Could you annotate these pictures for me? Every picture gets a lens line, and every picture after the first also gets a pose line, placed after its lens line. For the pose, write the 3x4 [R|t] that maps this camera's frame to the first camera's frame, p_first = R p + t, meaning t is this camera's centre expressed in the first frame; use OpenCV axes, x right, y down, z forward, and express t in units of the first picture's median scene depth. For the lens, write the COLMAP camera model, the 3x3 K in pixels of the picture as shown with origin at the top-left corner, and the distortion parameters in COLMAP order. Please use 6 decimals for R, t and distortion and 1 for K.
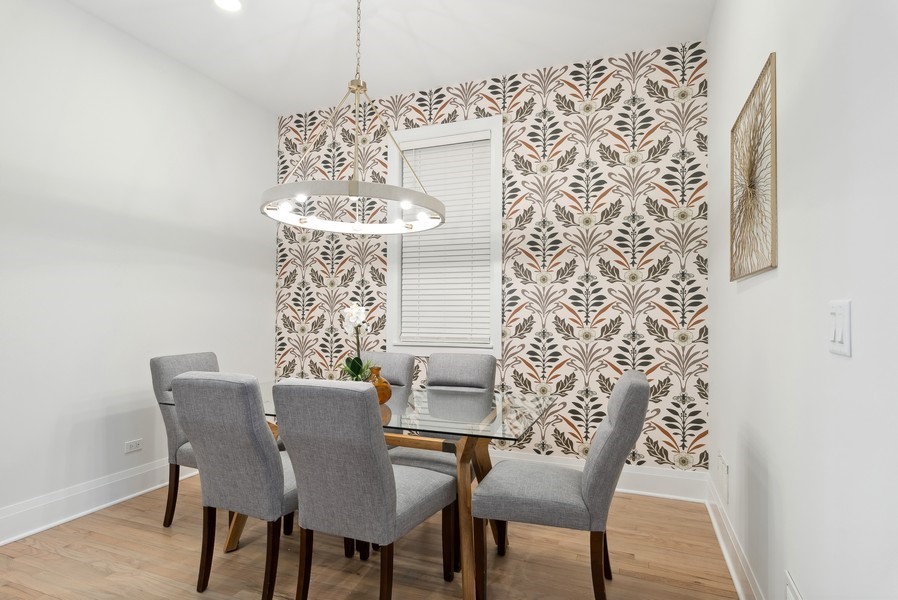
lens RADIAL K [[476.6, 0, 453.2], [0, 476.6, 301.9], [0, 0, 1]] dist [-0.001602, -0.000984]
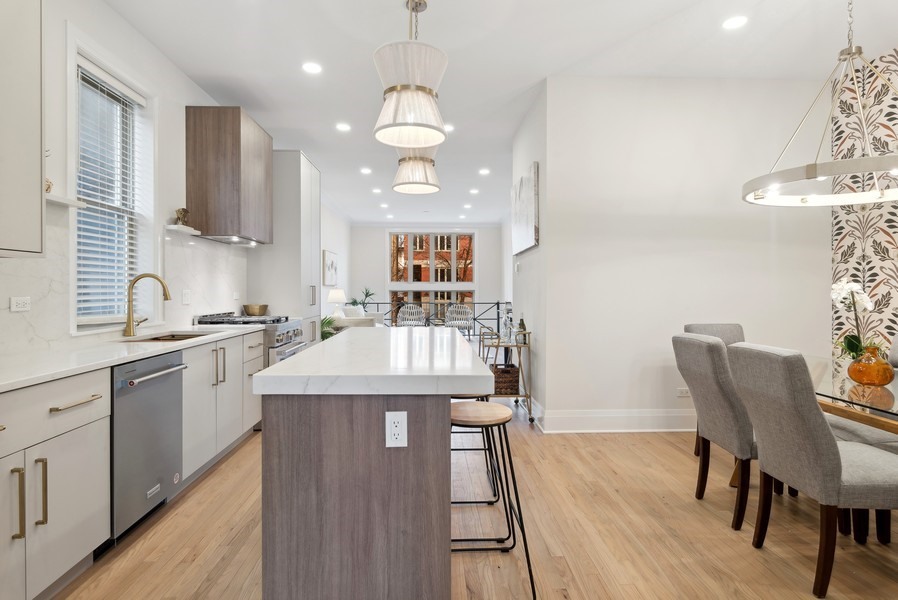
lens RADIAL K [[476.6, 0, 457.9], [0, 476.6, 293.8], [0, 0, 1]] dist [-0.001602, -0.000984]
pose [[0.419315, 0.003388, -0.907834, 0.326686], [0.023362, 0.999622, 0.014521, -0.001159], [0.907540, -0.027298, 0.419077, -0.129029]]
